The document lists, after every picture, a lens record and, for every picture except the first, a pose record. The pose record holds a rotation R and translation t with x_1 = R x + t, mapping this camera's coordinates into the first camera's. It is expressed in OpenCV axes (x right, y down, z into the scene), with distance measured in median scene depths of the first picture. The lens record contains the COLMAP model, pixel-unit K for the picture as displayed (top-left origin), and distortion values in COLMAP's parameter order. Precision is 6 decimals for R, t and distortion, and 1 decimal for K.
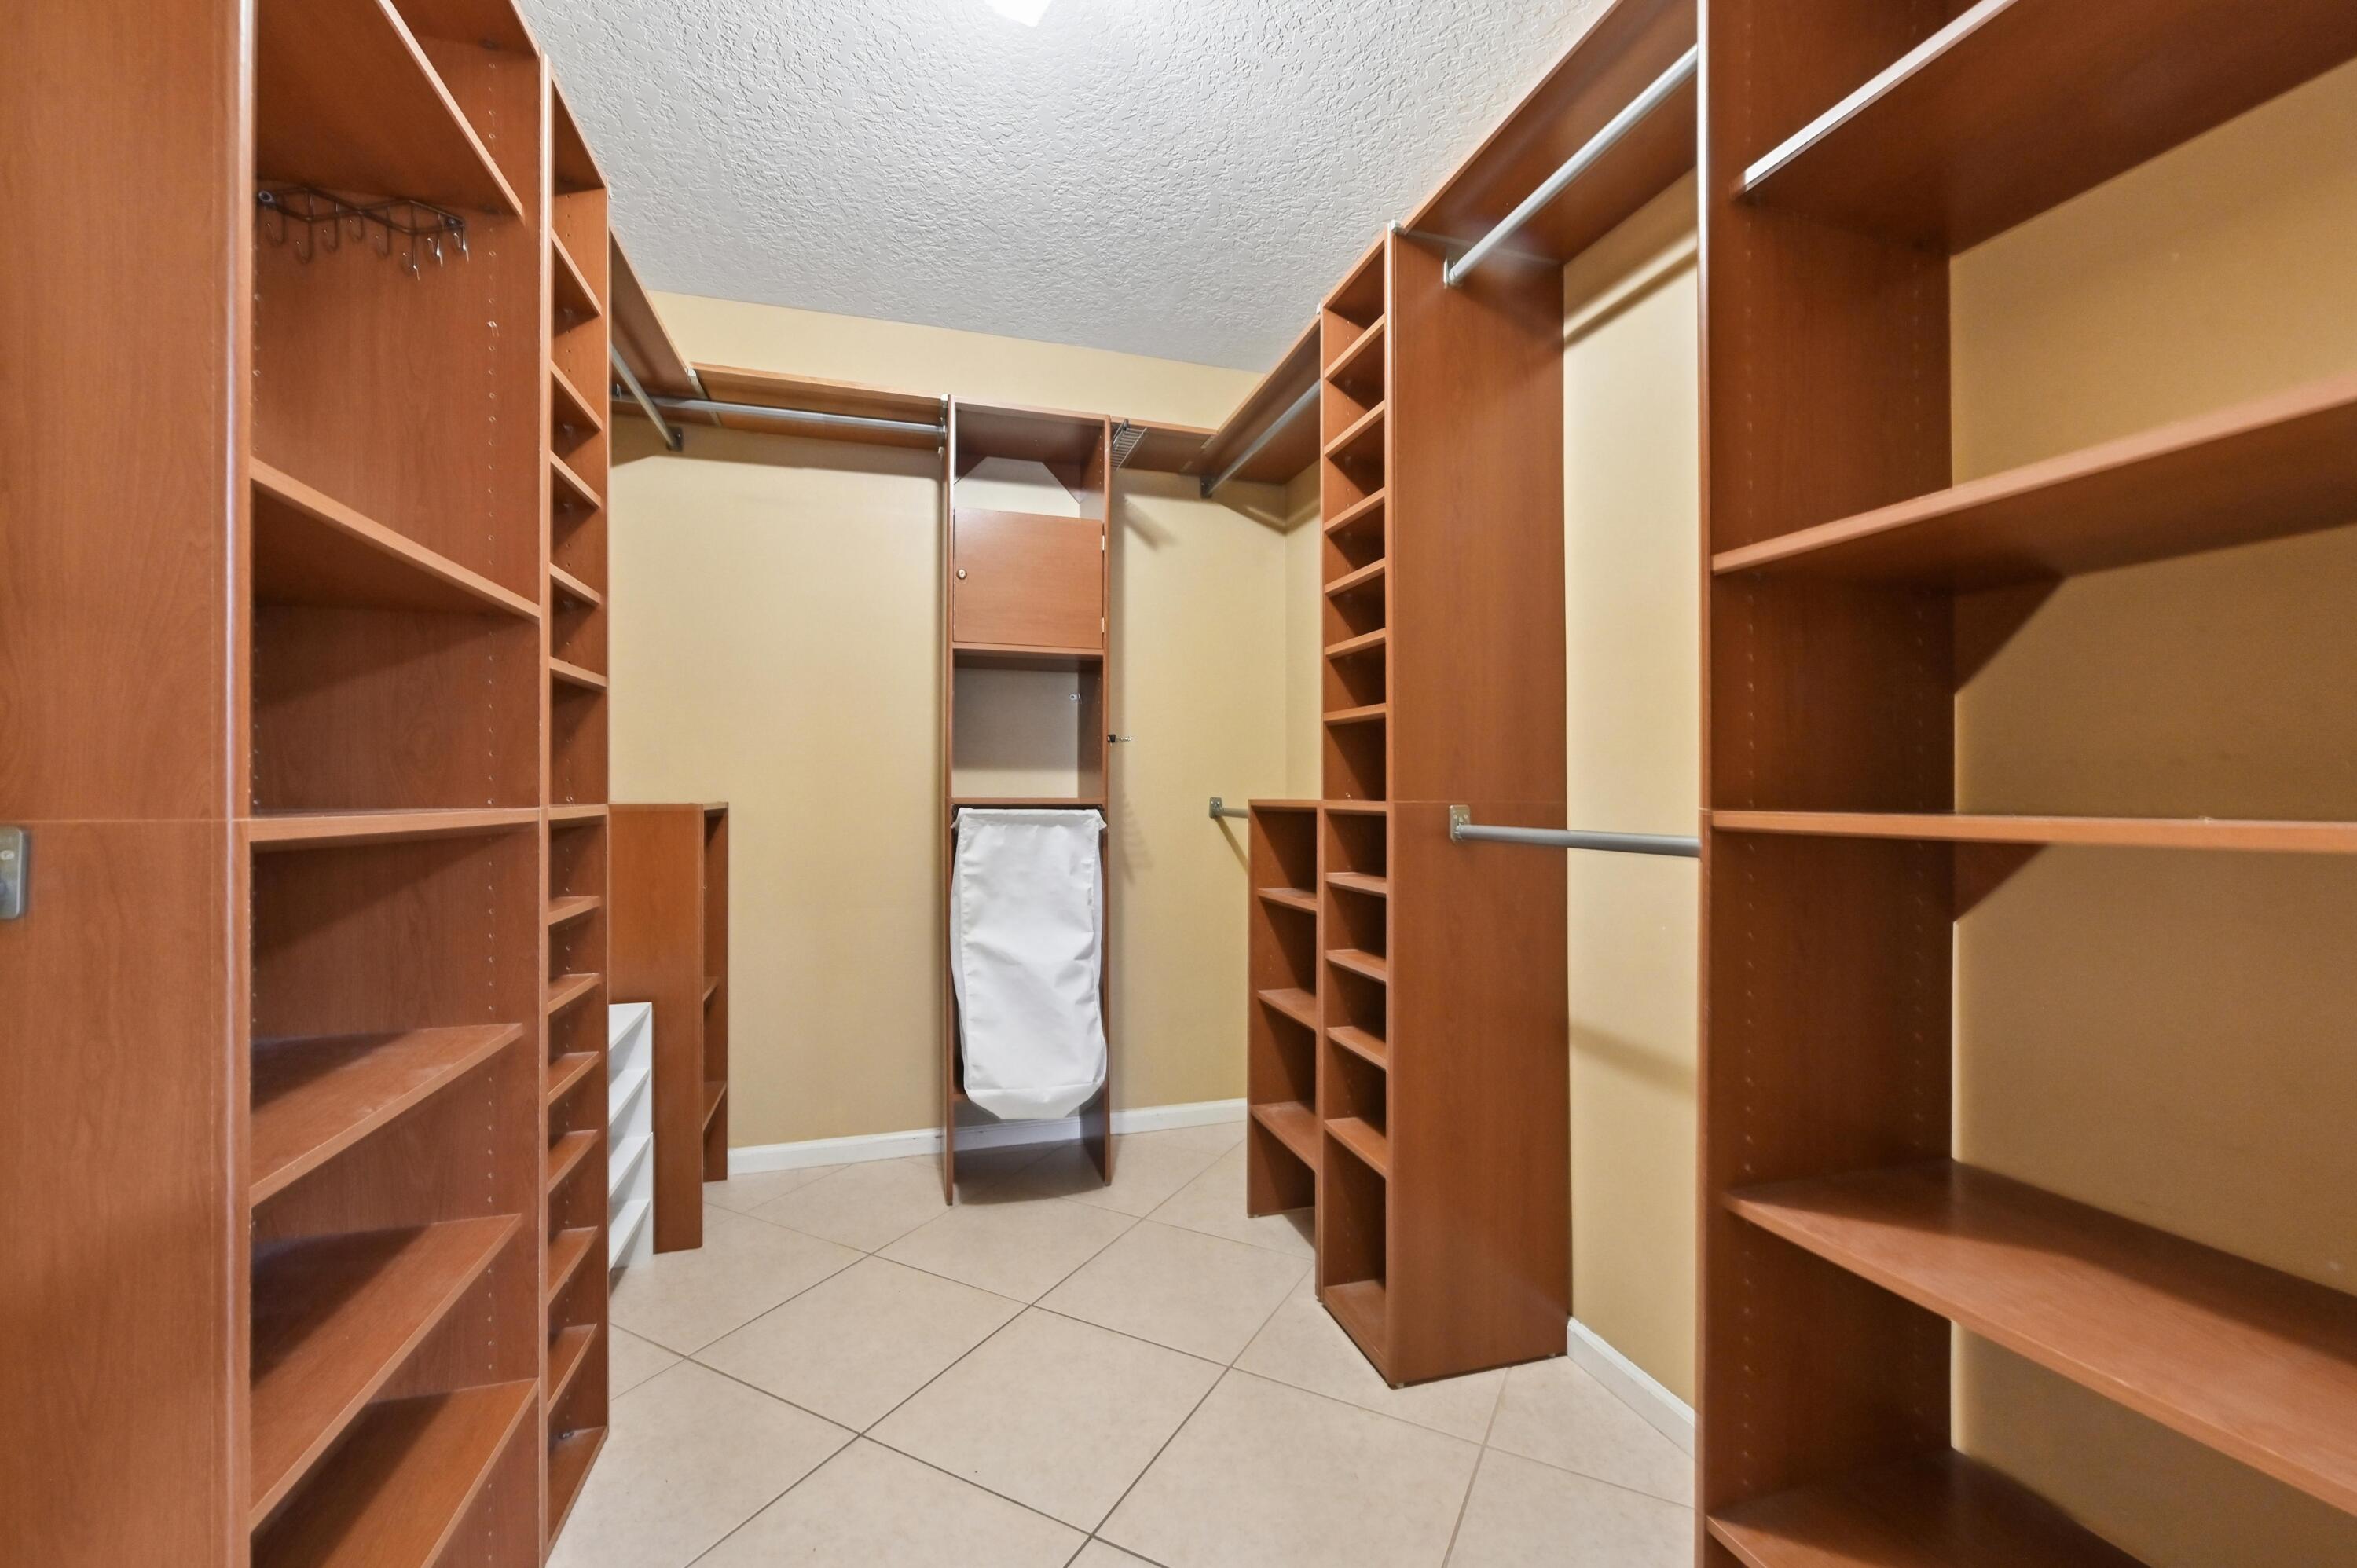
lens RADIAL K [[949.4, 0, 1188.7], [0, 949.4, 795.4], [0, 0, 1]] dist [-0.006640, 0.000013]
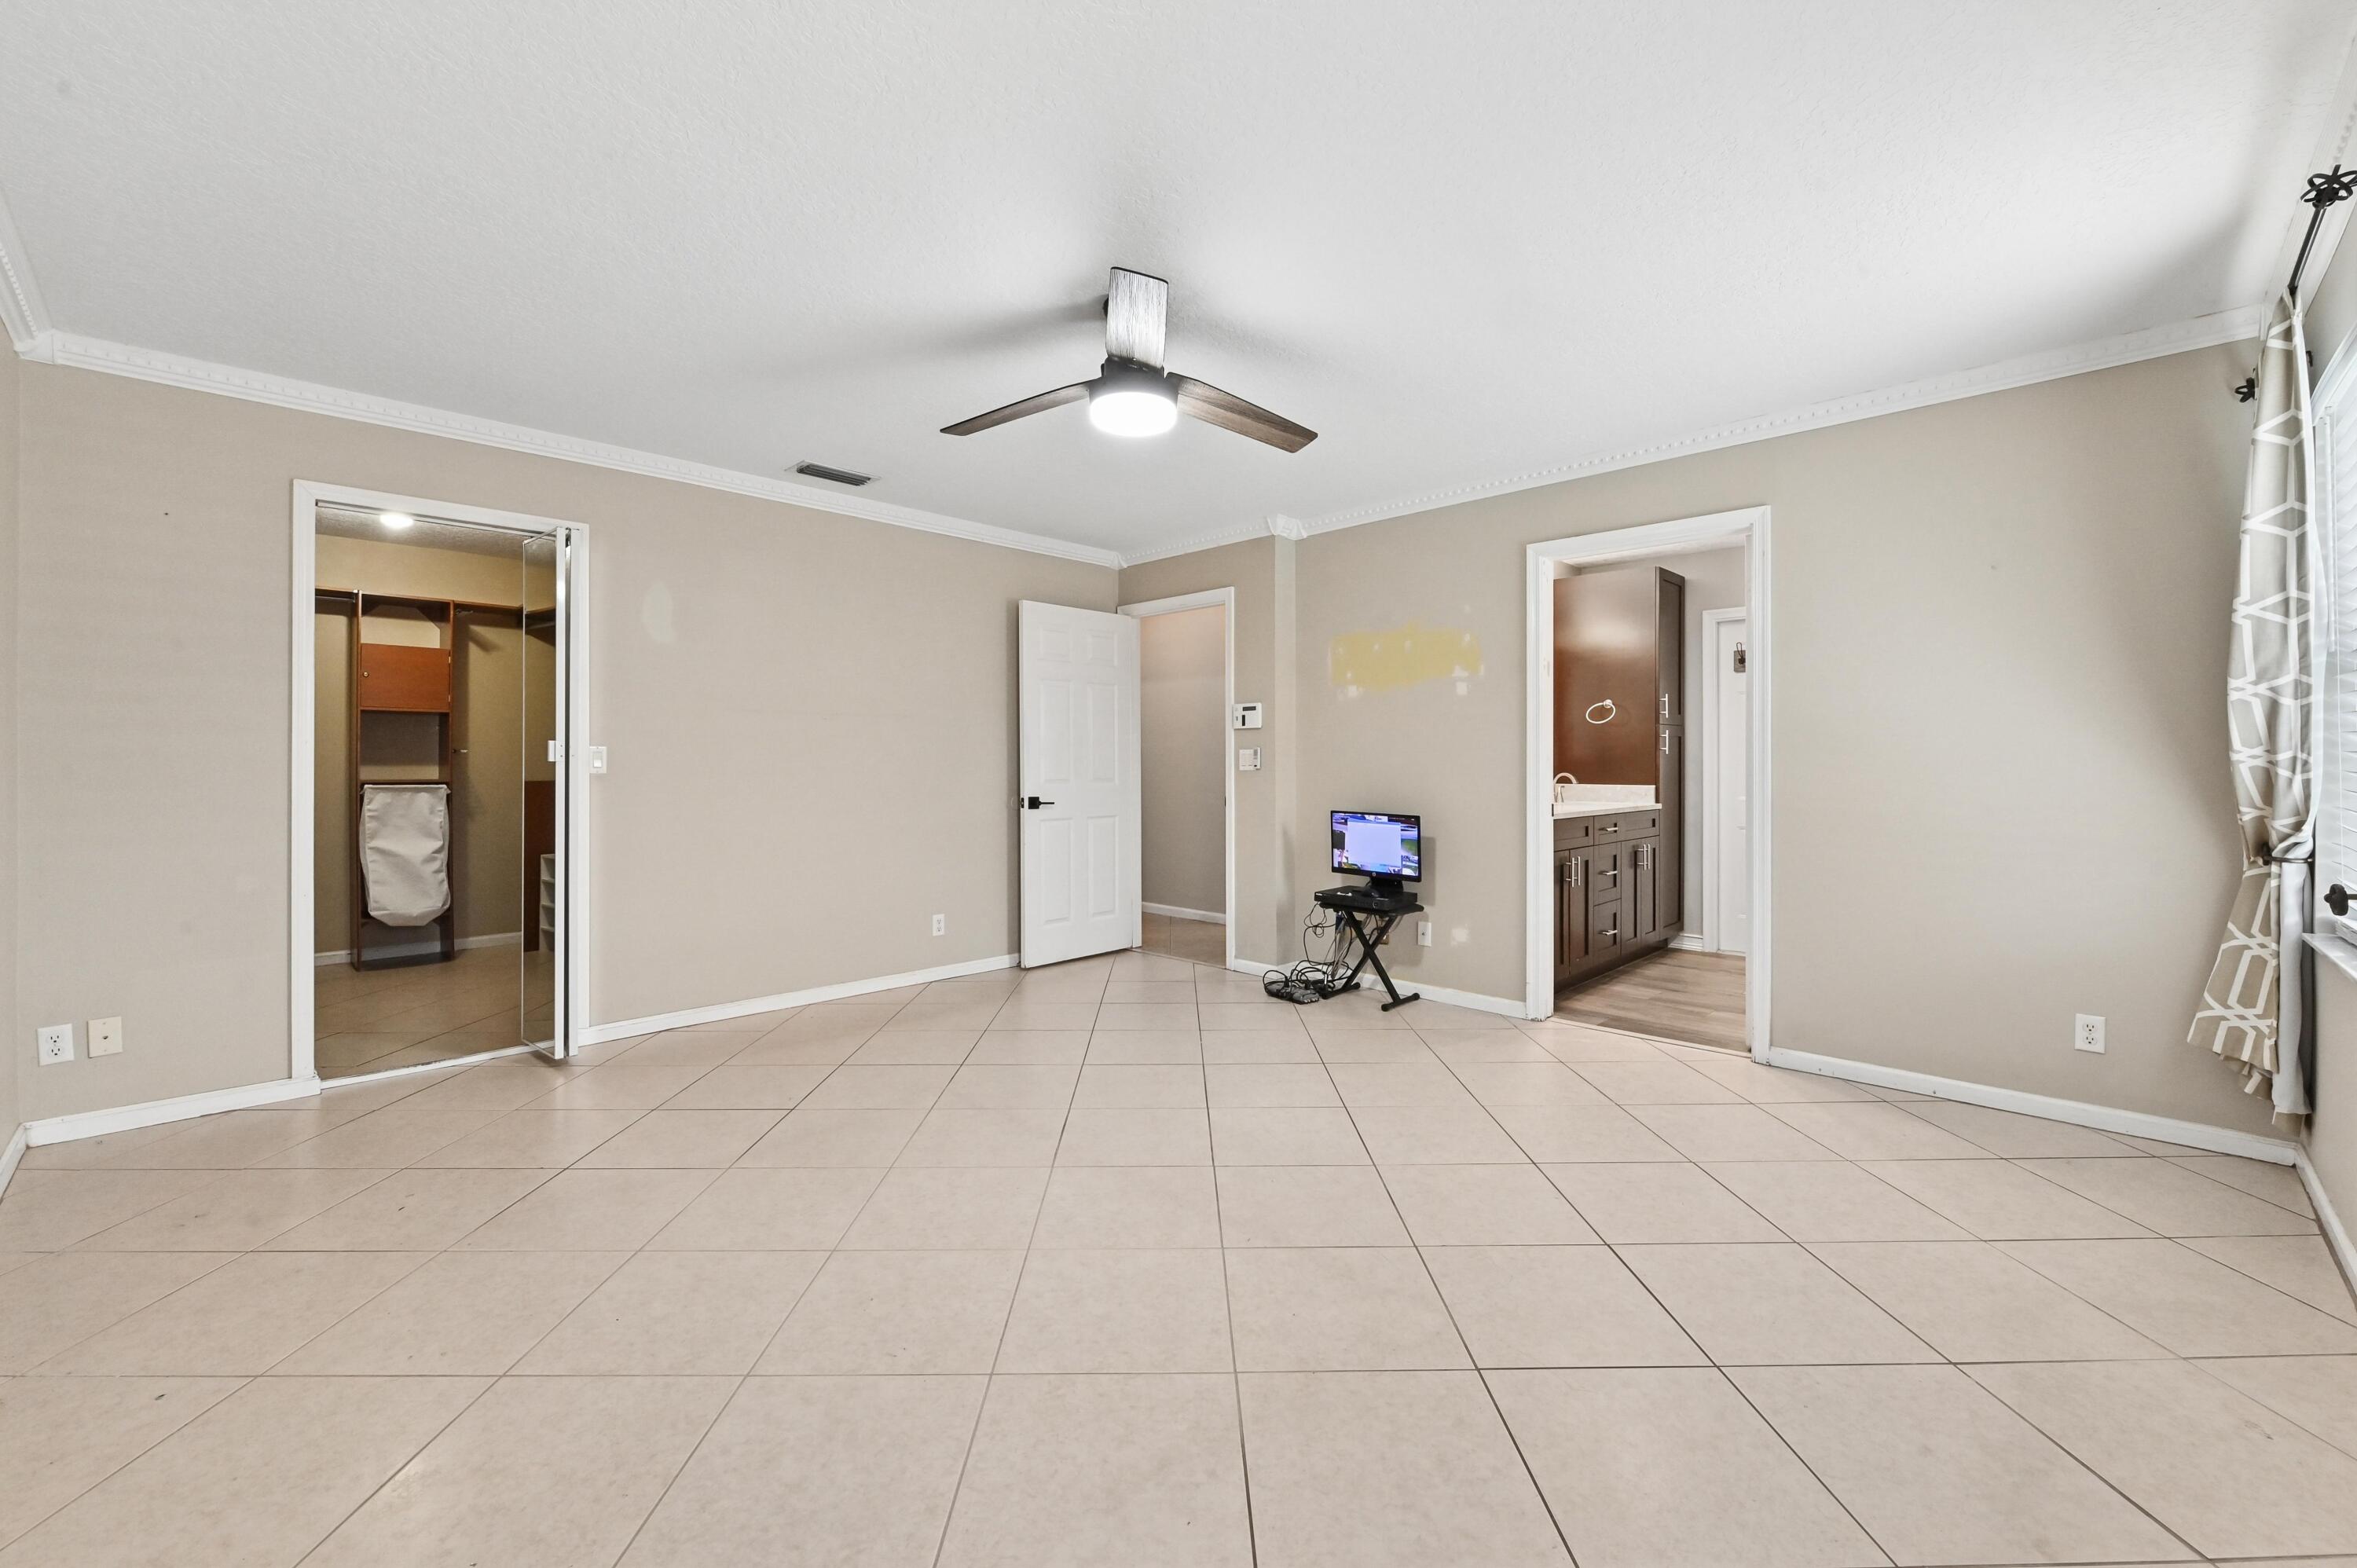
lens RADIAL K [[943.0, 0, 1192.3], [0, 943.0, 775.2], [0, 0, 1]] dist [-0.010613, 0.000362]
pose [[0.882641, -0.001314, 0.470045, 0.410111], [-0.005853, 0.999888, 0.013784, -0.047211], [-0.470011, -0.014918, 0.882535, -1.719764]]
